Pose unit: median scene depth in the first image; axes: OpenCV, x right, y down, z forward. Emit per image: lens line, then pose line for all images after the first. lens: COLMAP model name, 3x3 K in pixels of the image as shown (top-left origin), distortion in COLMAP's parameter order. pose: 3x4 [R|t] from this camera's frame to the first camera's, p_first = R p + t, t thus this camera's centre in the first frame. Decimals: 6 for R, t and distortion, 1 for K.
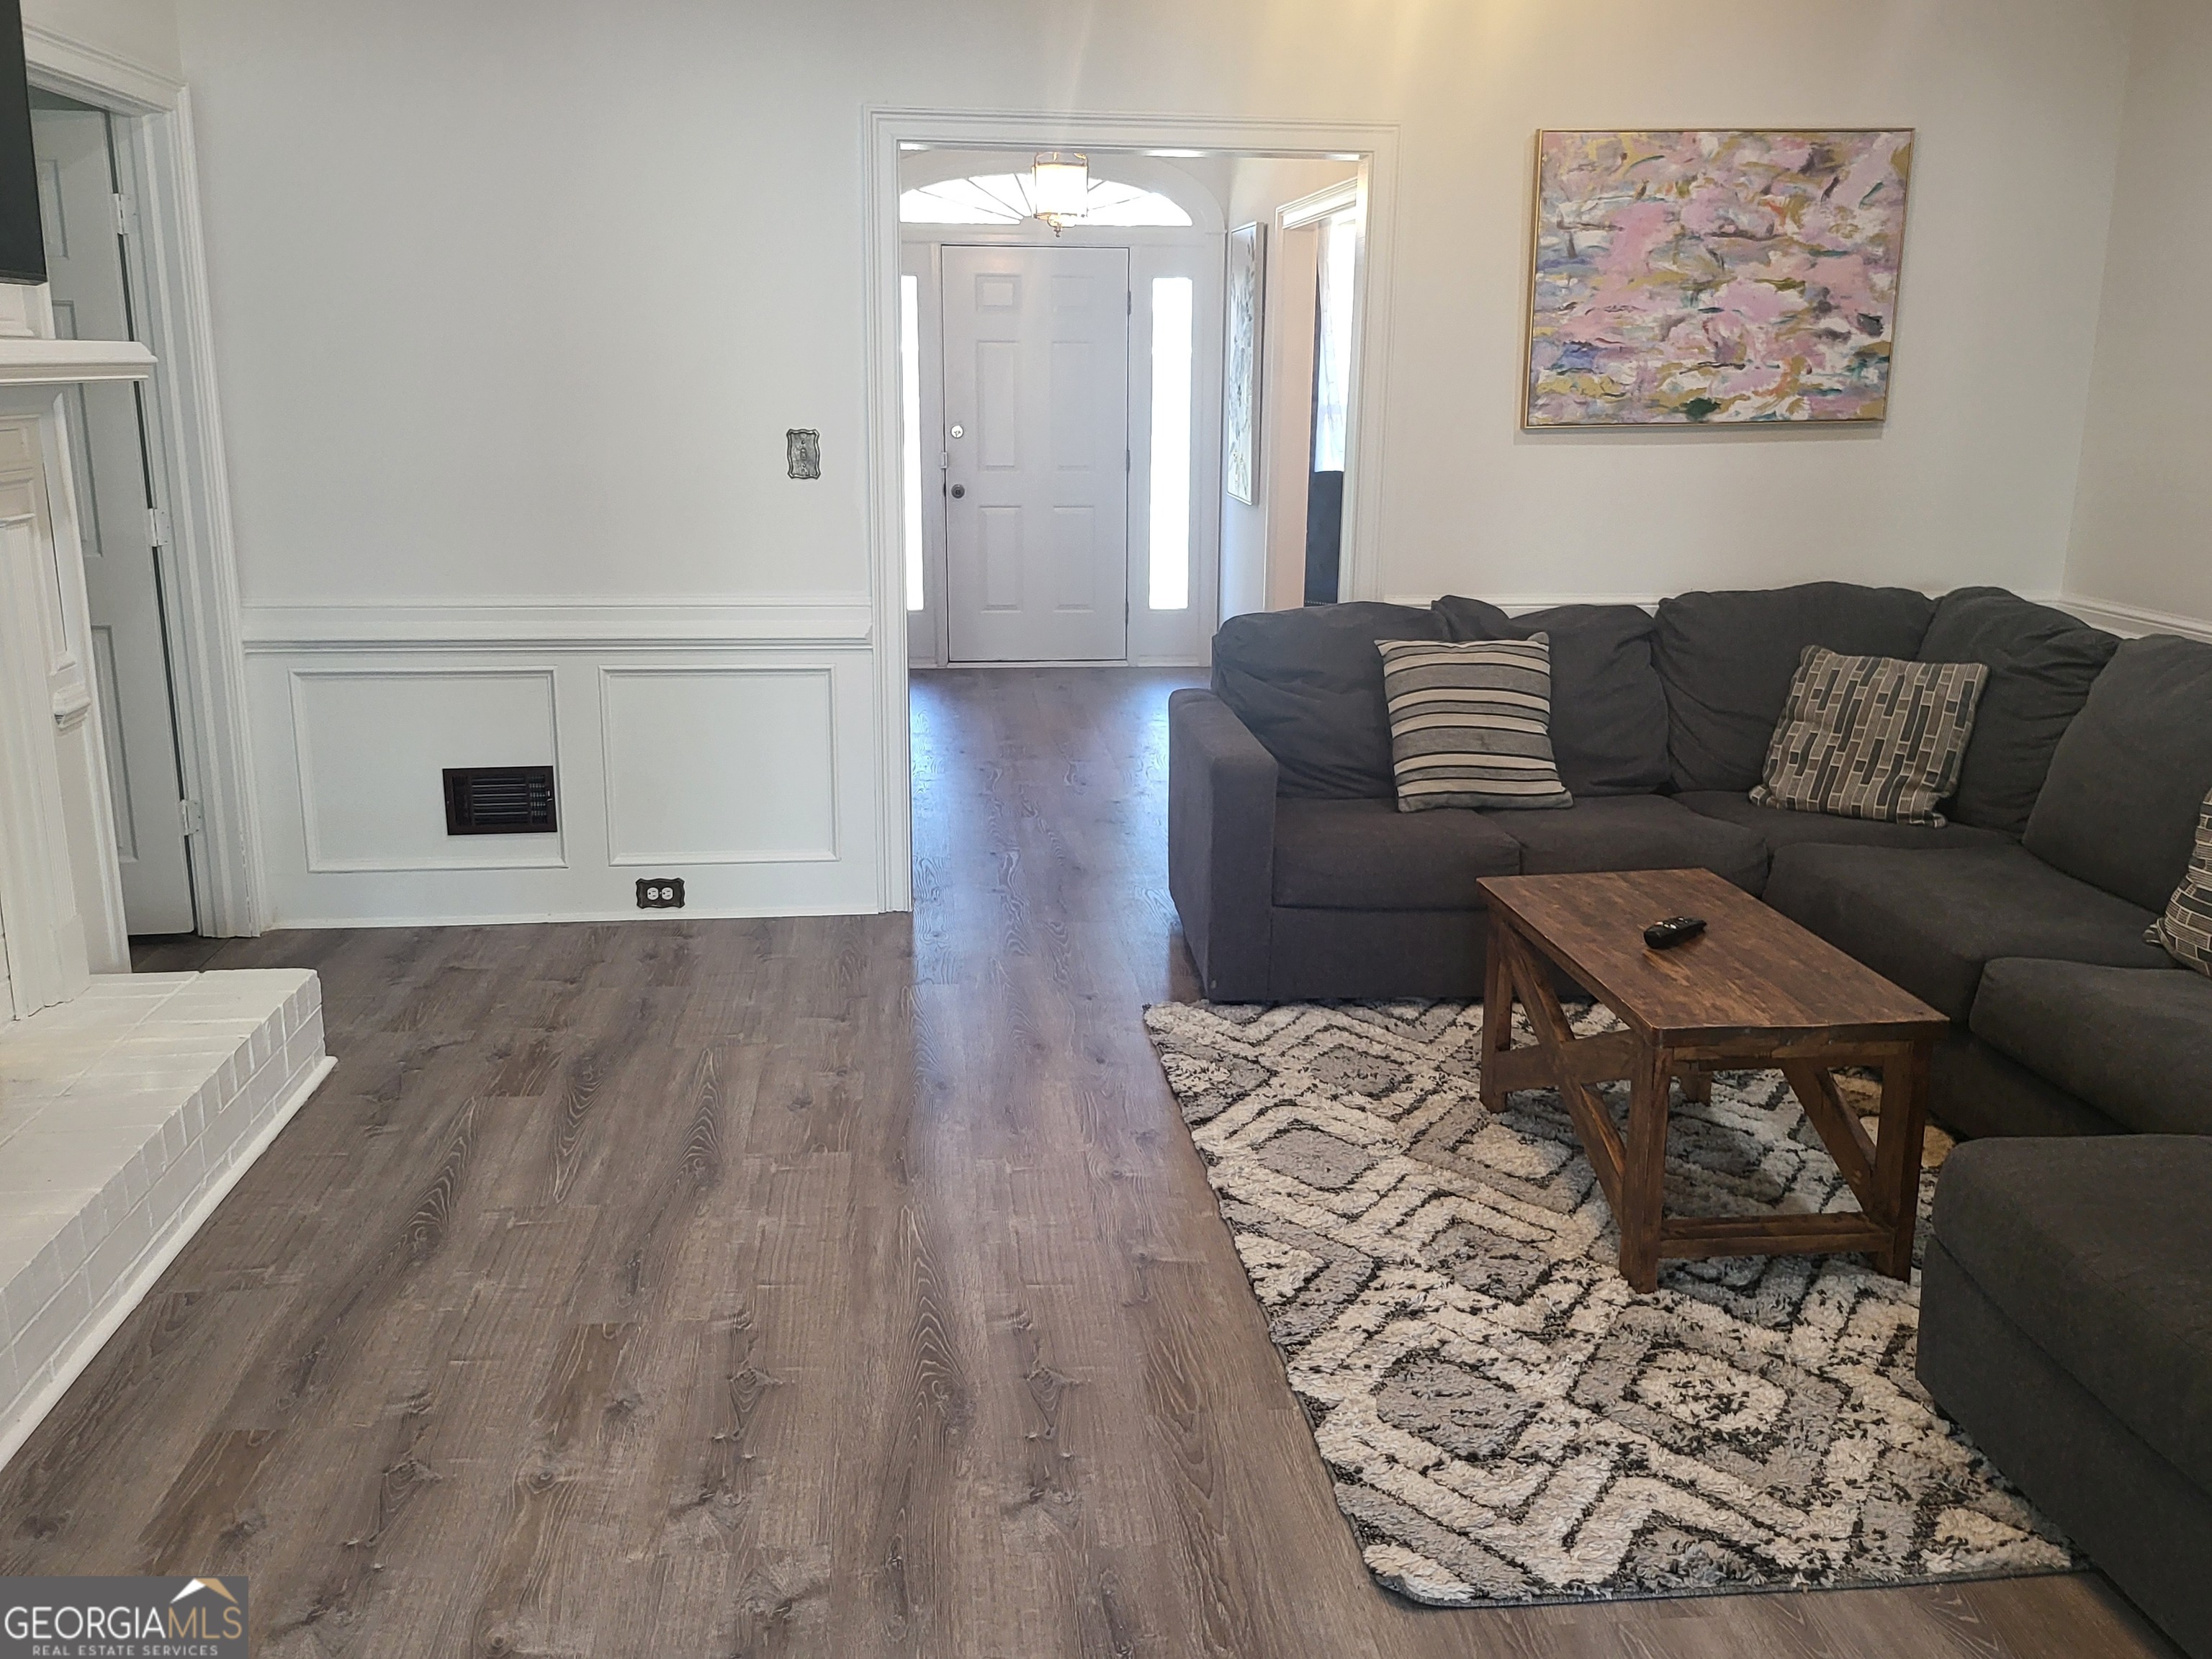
lens RADIAL K [[1730.6, 0, 1149.2], [0, 1730.6, 793.9], [0, 0, 1]] dist [0.072021, -0.082961]
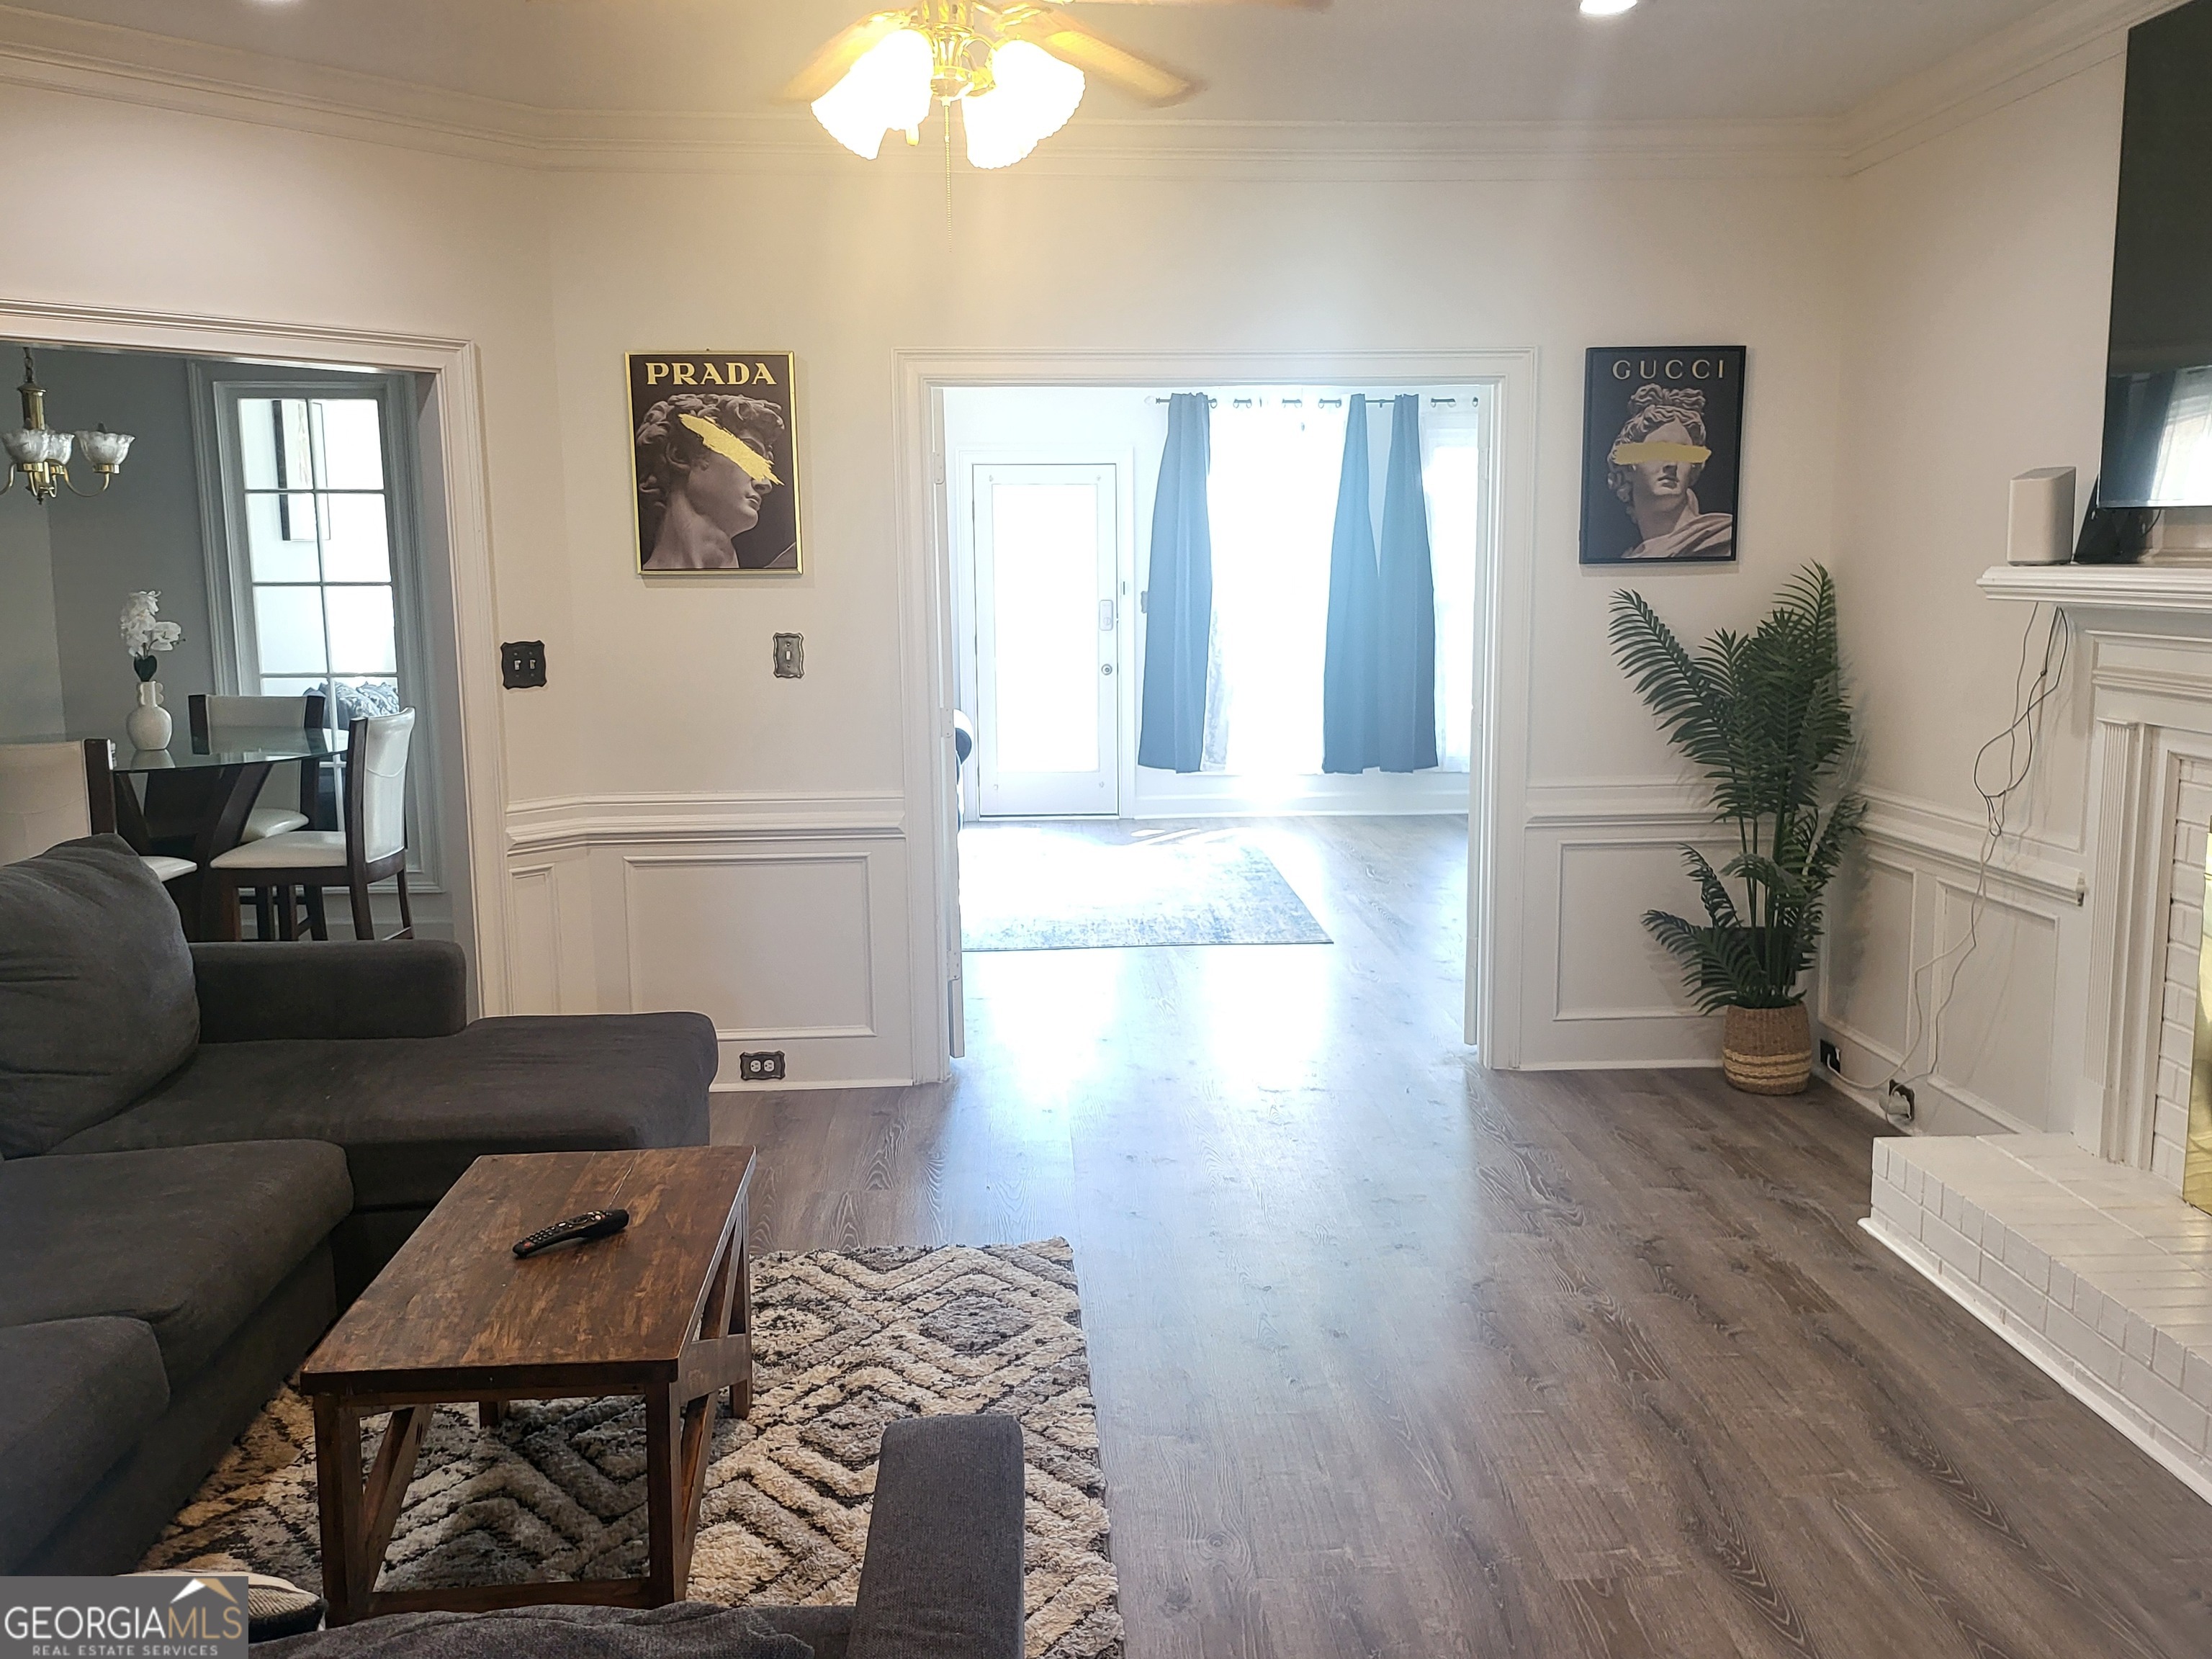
lens RADIAL K [[1832.1, 0, 1138.3], [0, 1832.1, 806.0], [0, 0, 1]] dist [0.058863, -0.054036]
pose [[-0.998148, -0.012938, 0.059442, -0.027834], [0.010150, 0.928002, 0.372437, -0.425038], [-0.059981, 0.372351, -0.926152, 1.632368]]
